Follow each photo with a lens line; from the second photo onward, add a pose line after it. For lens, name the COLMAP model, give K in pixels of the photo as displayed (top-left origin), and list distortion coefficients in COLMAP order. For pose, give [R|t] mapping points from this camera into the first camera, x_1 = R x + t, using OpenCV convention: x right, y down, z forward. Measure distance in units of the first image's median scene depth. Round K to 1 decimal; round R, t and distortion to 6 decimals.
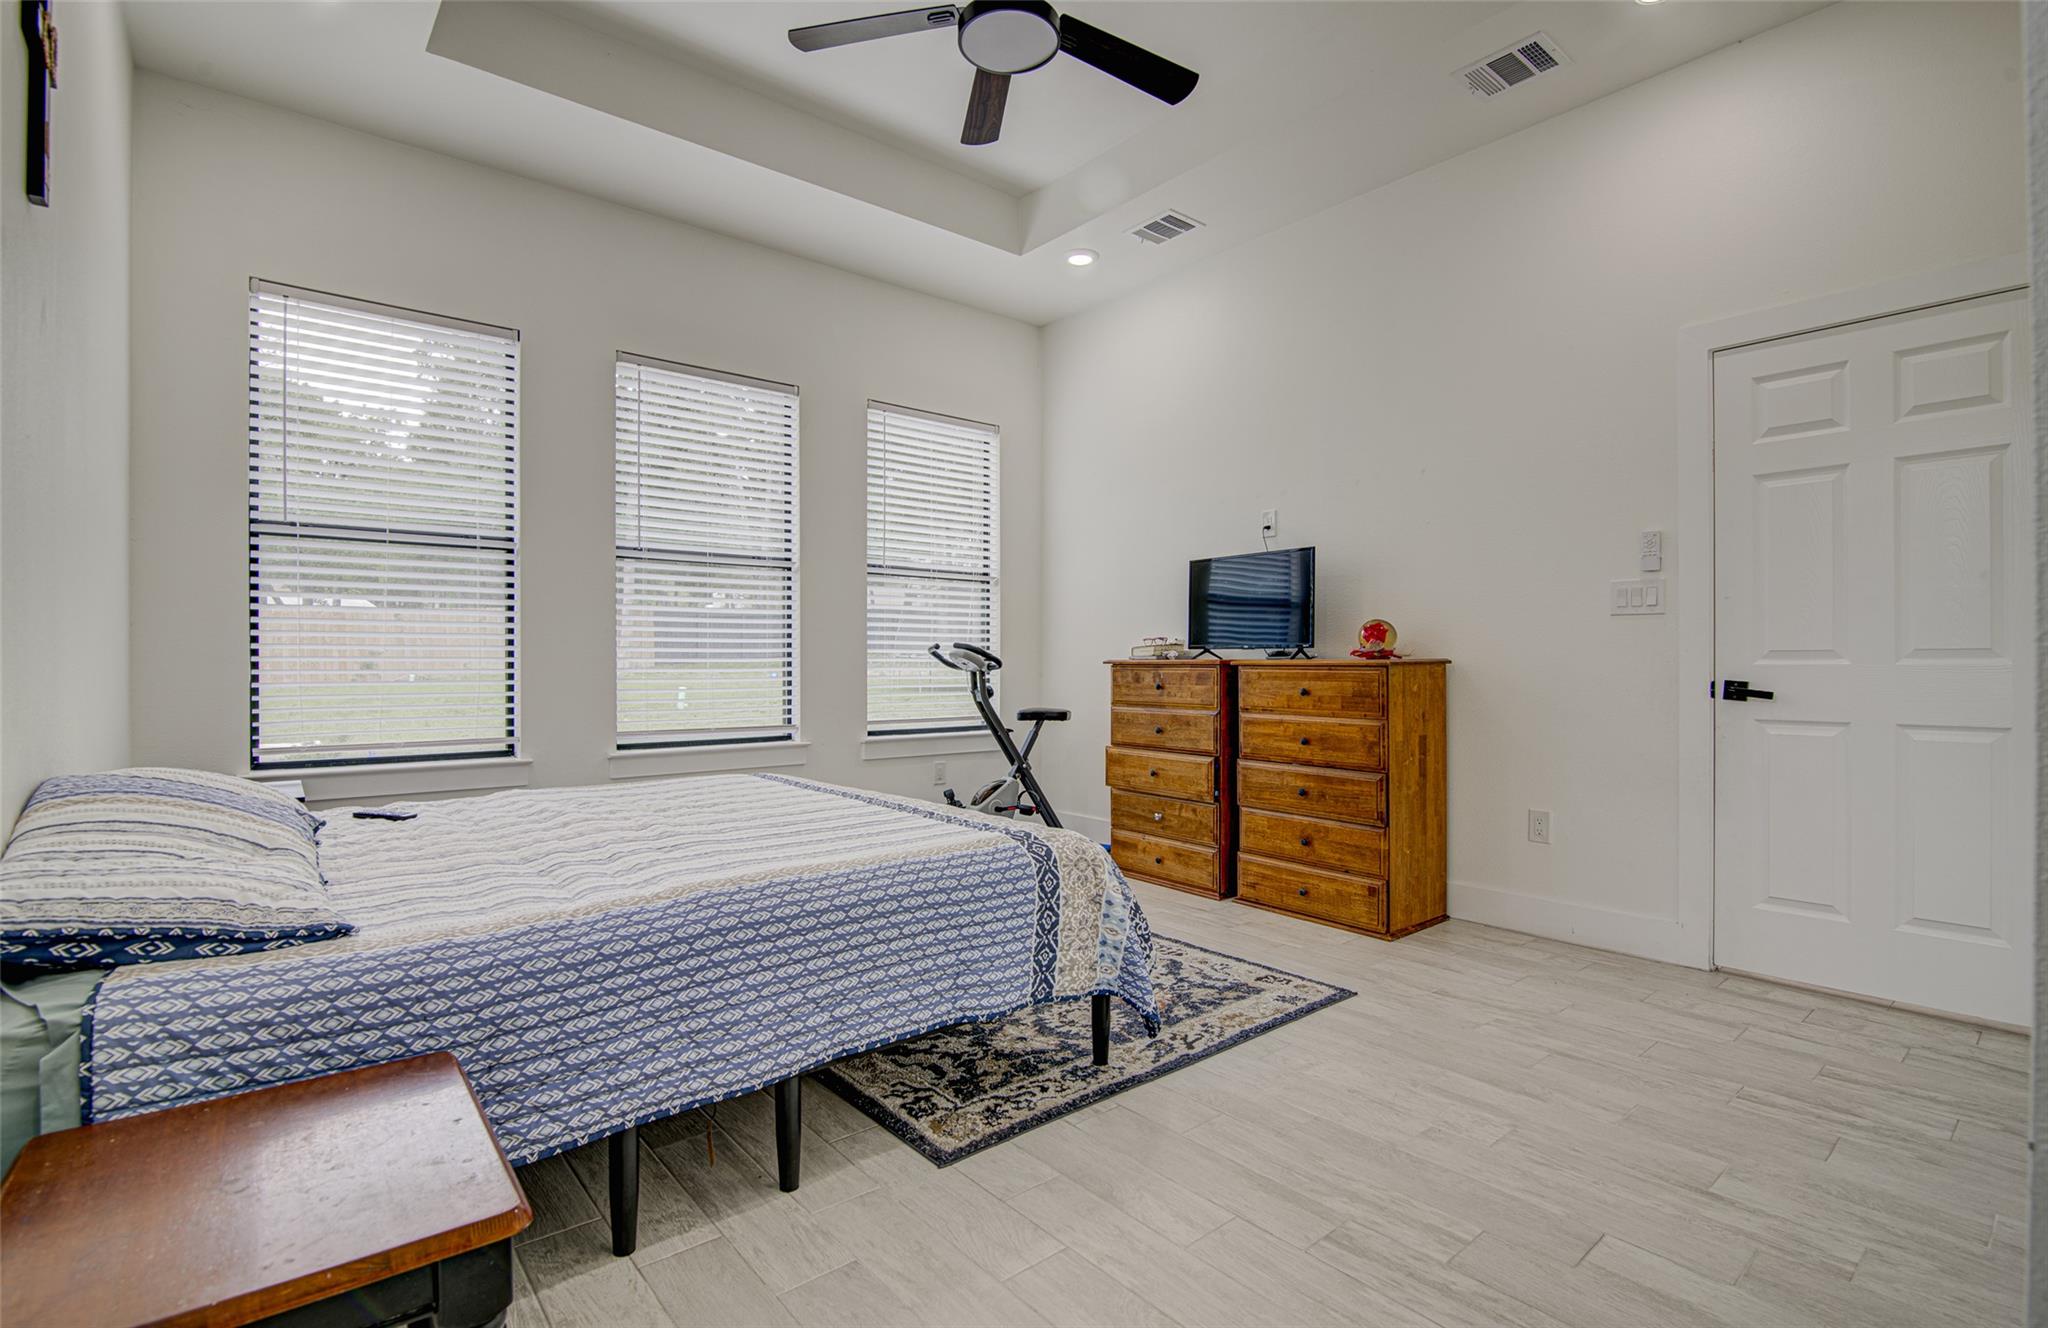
lens RADIAL K [[937.6, 0, 1036.9], [0, 937.6, 669.4], [0, 0, 1]] dist [-0.018671, -0.000253]
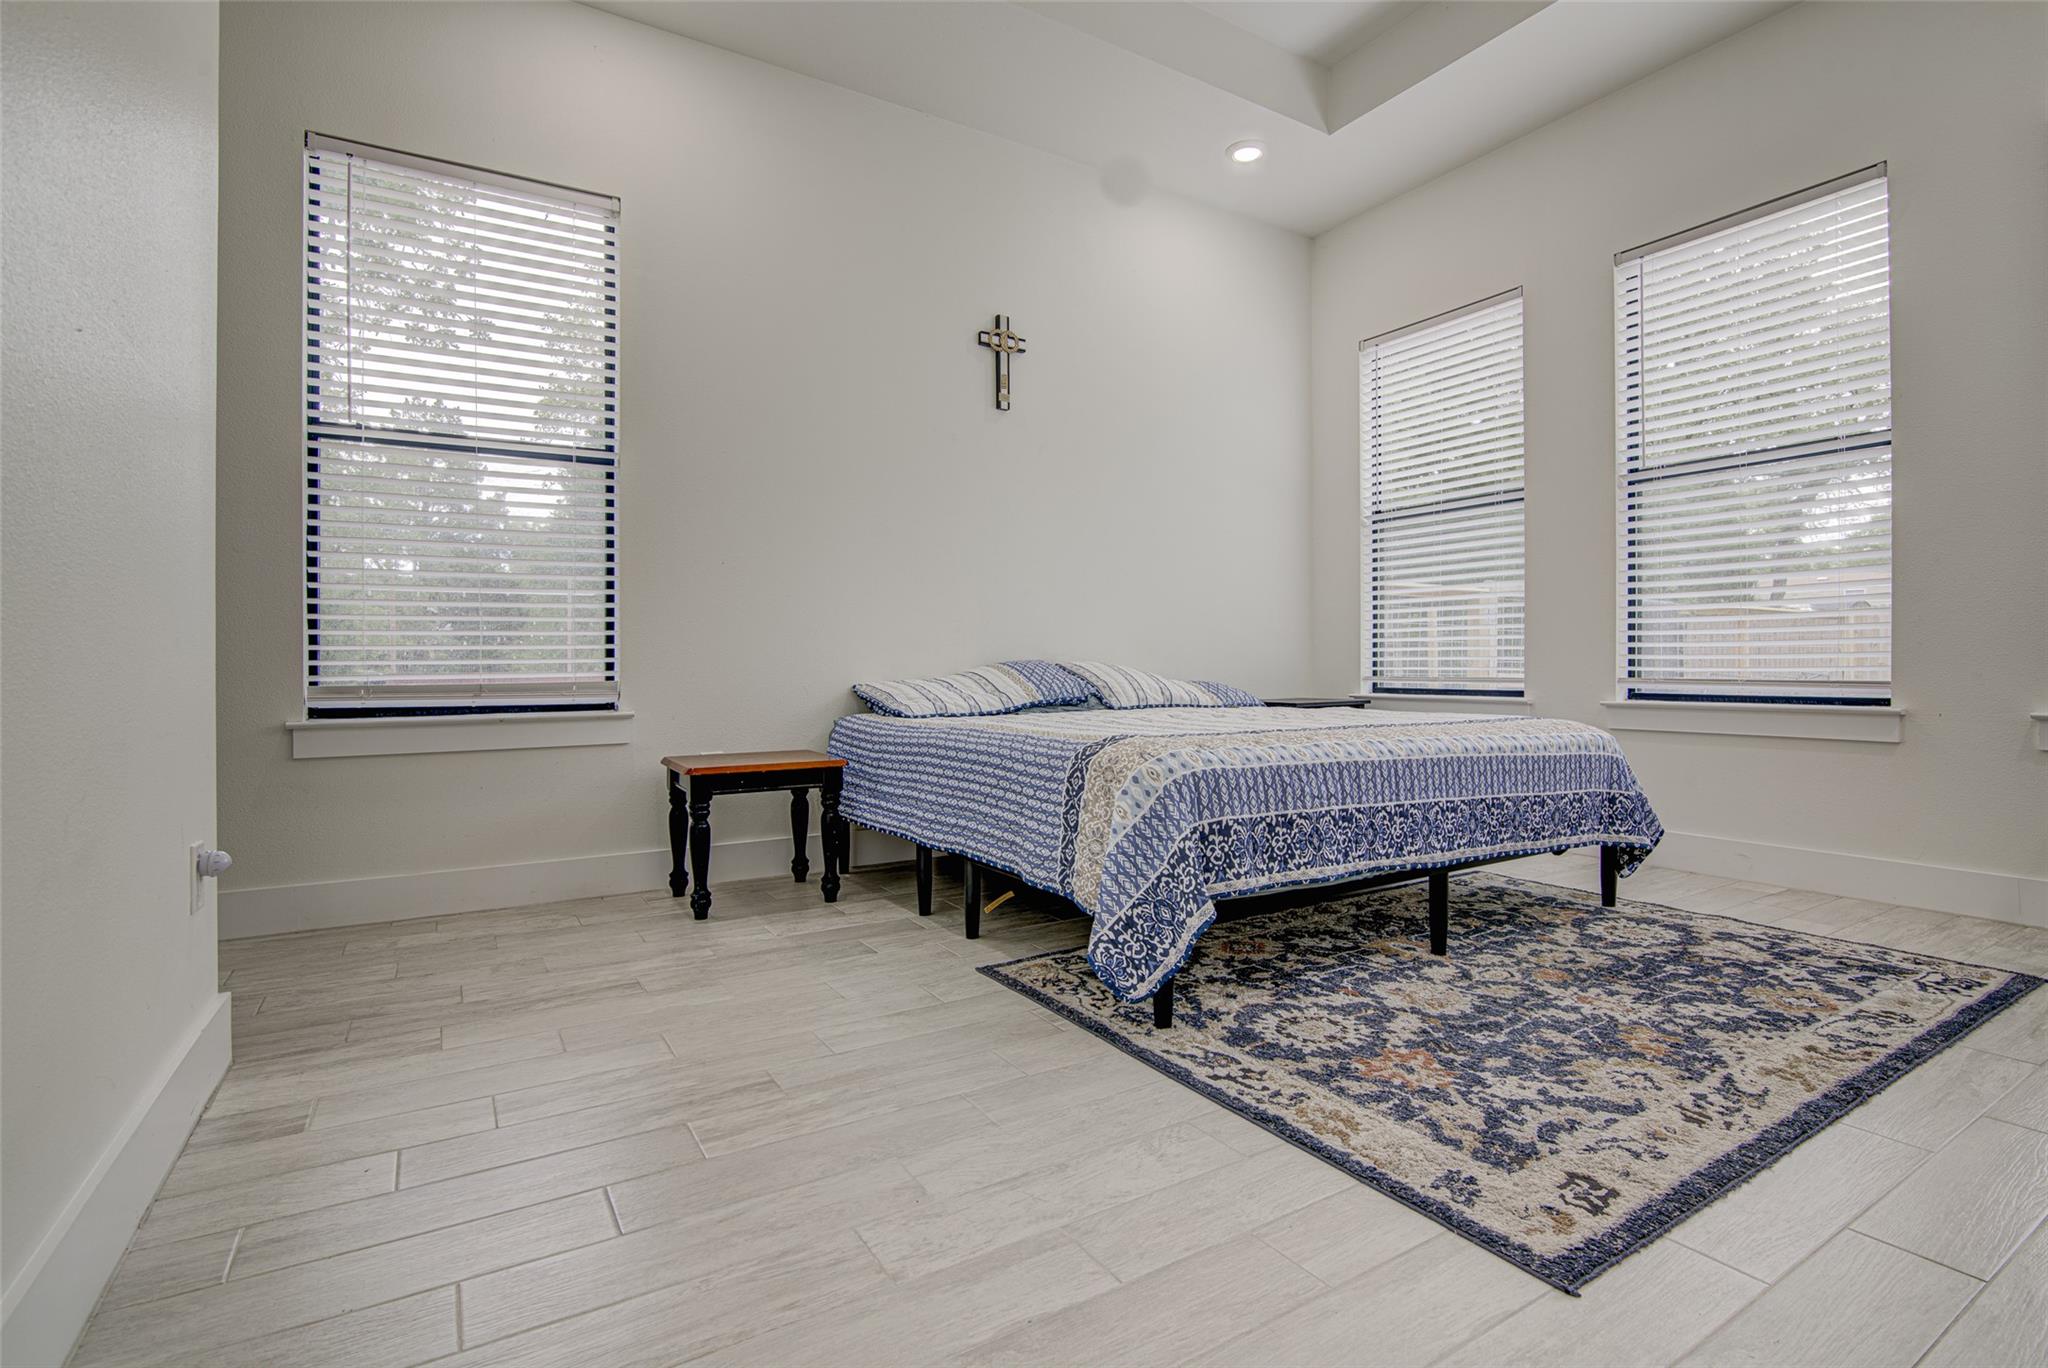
lens RADIAL K [[942.2, 0, 1032.9], [0, 942.2, 669.1], [0, 0, 1]] dist [-0.017558, -0.000588]
pose [[-0.123075, 0.009581, -0.992351, 0.866525], [-0.002411, 0.999948, 0.009953, 0.086125], [0.992394, 0.003617, -0.123046, 0.928672]]
